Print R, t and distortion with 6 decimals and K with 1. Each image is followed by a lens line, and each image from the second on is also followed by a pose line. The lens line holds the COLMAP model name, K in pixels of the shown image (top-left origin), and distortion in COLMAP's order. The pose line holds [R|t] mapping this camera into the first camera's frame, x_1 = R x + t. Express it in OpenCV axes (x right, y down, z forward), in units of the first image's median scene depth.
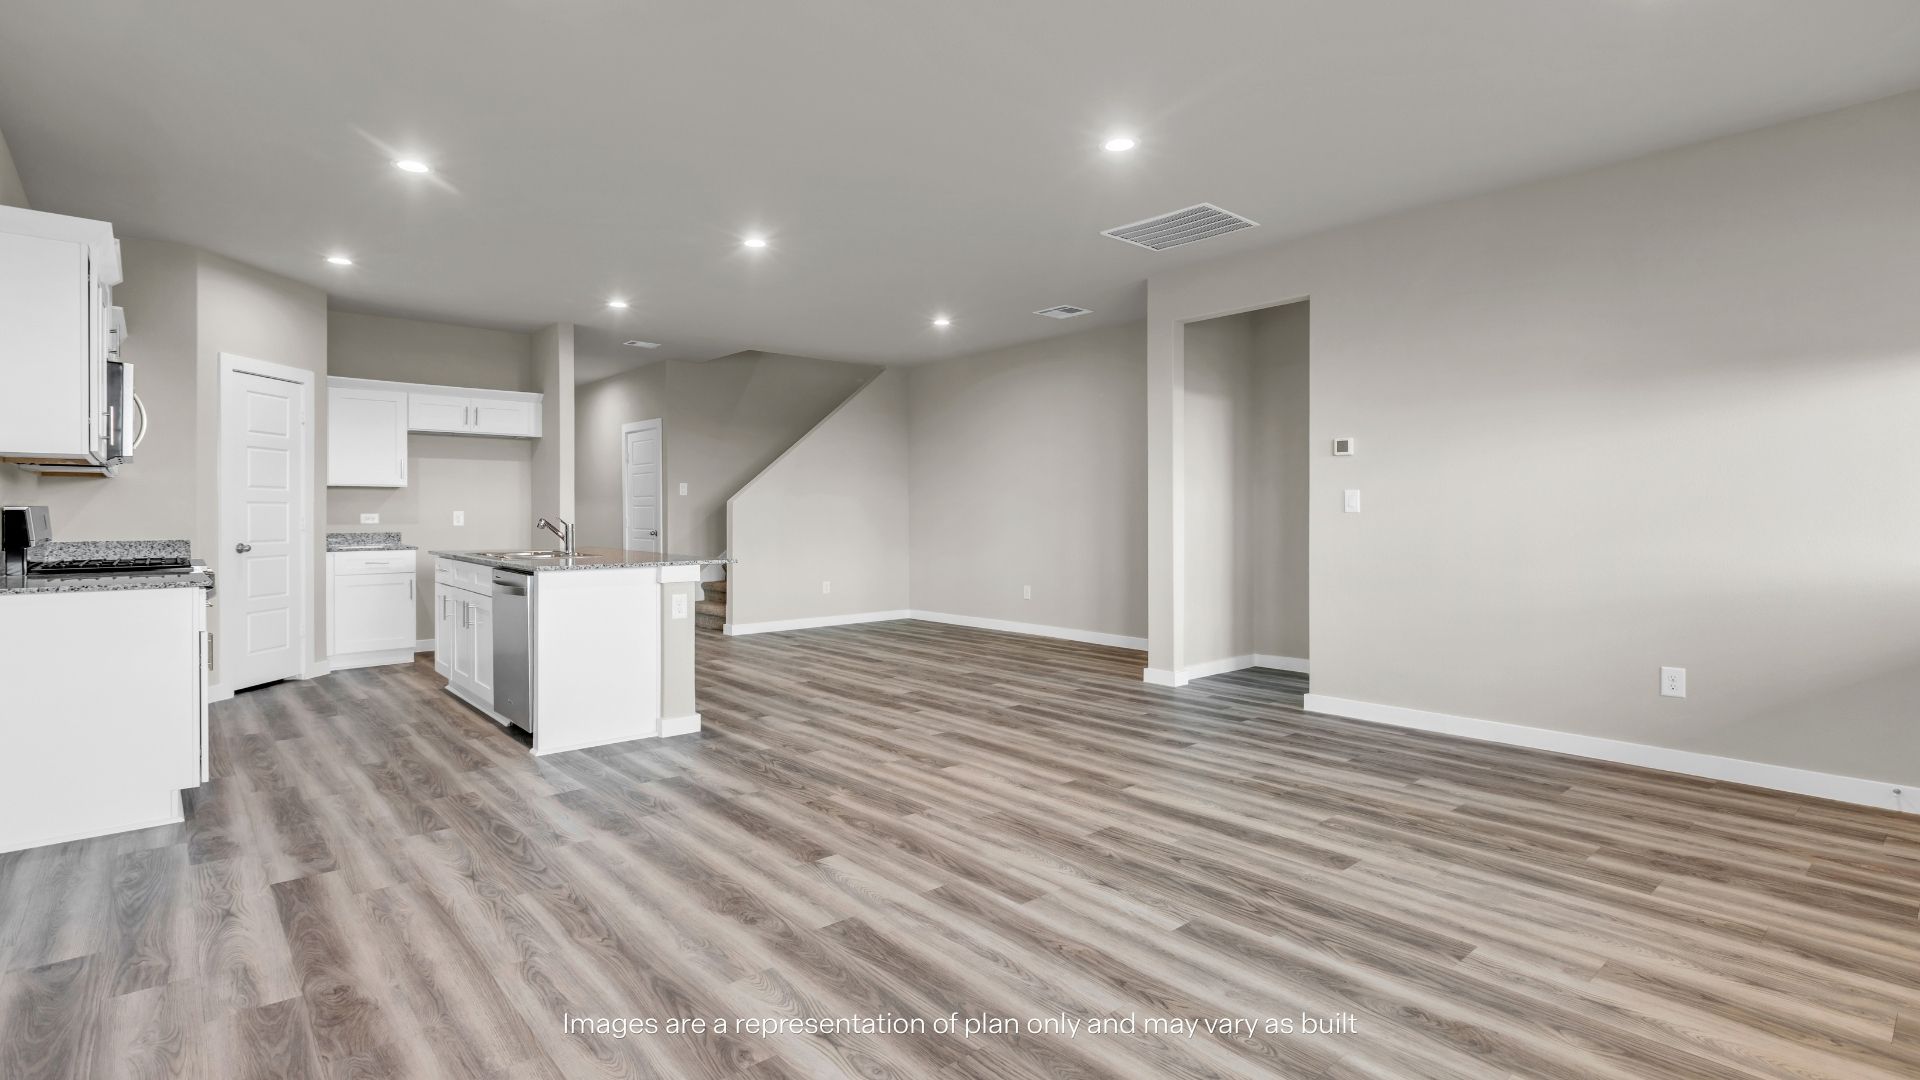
lens RADIAL K [[893.8, 0, 961.6], [0, 893.8, 500.8], [0, 0, 1]] dist [0.002277, 0.000544]
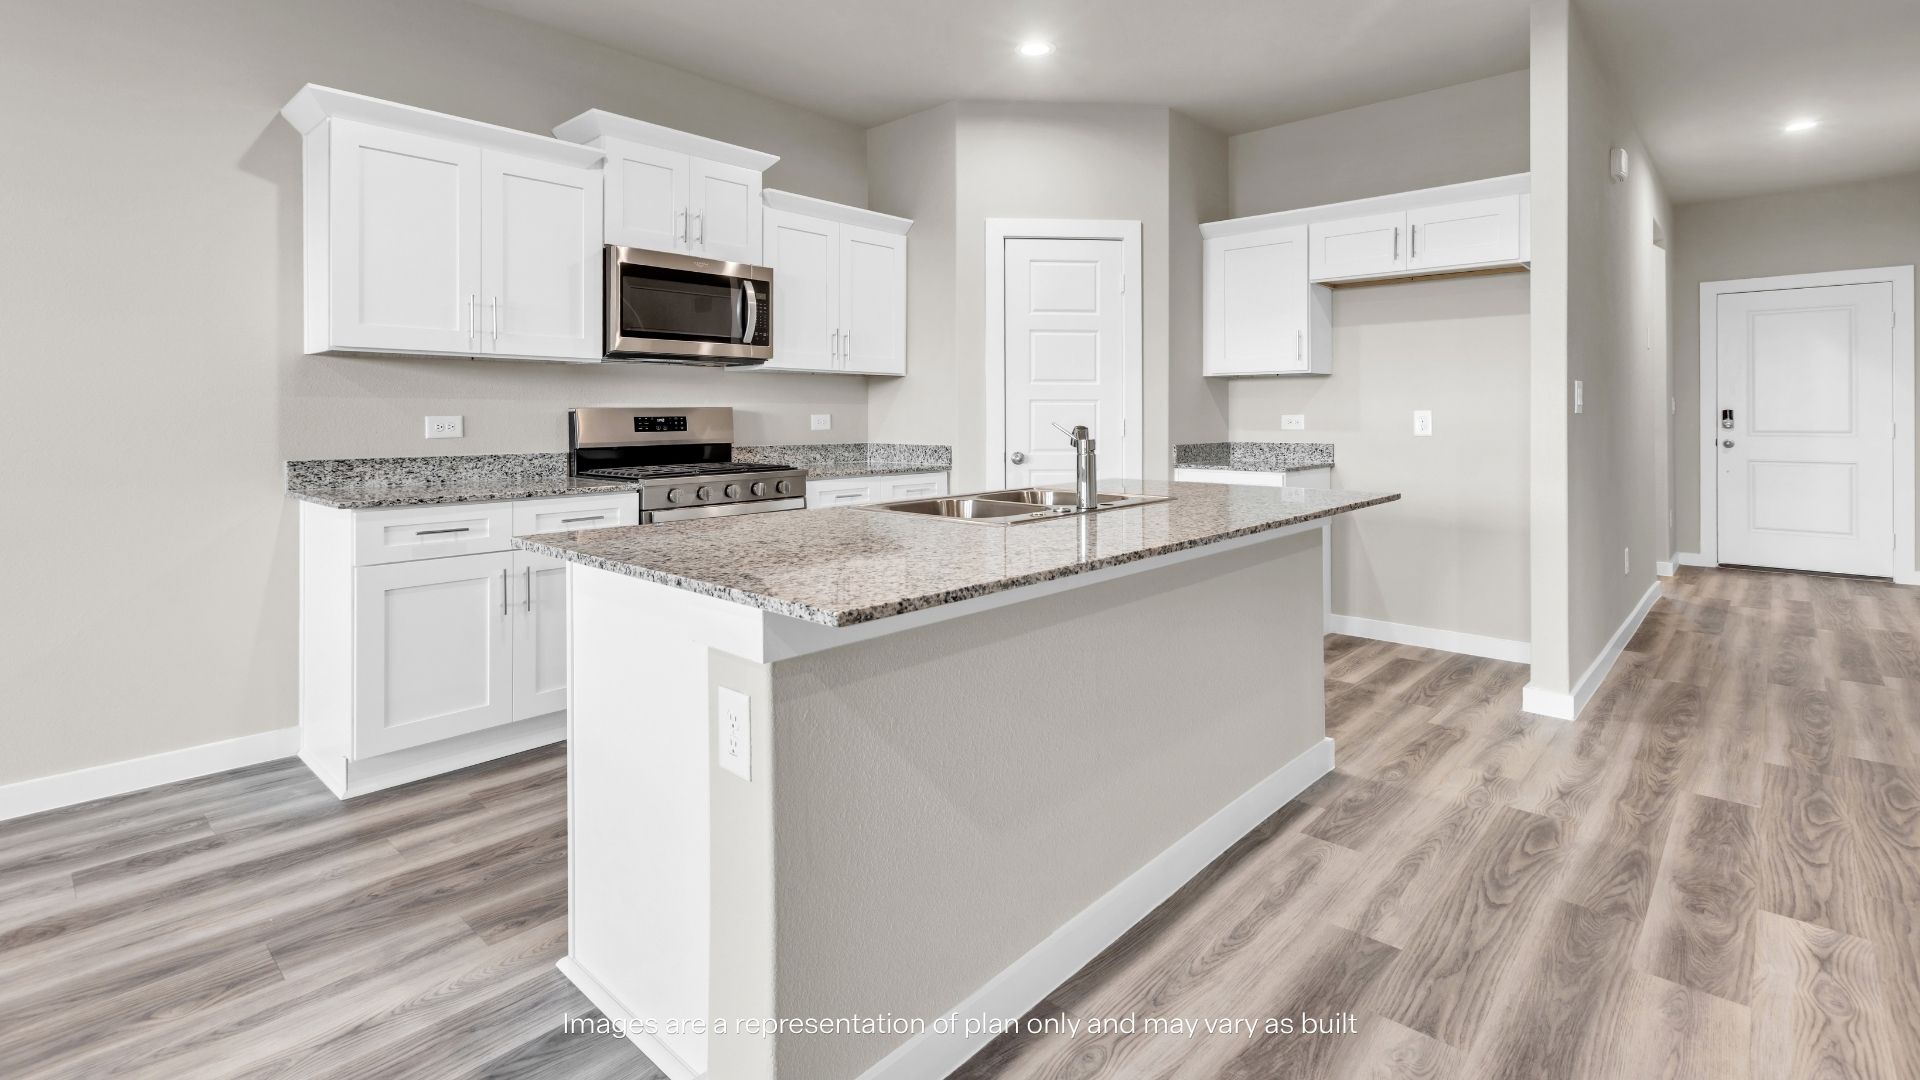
lens RADIAL K [[879.7, 0, 960.0], [0, 879.7, 540.0], [0, 0, 1]] dist [0.015292, -0.000047]
pose [[0.091613, 0.143792, -0.985358, 0.004683], [0.015947, 0.989181, 0.145832, 0.002673], [0.995667, -0.029074, 0.088329, 0.287482]]
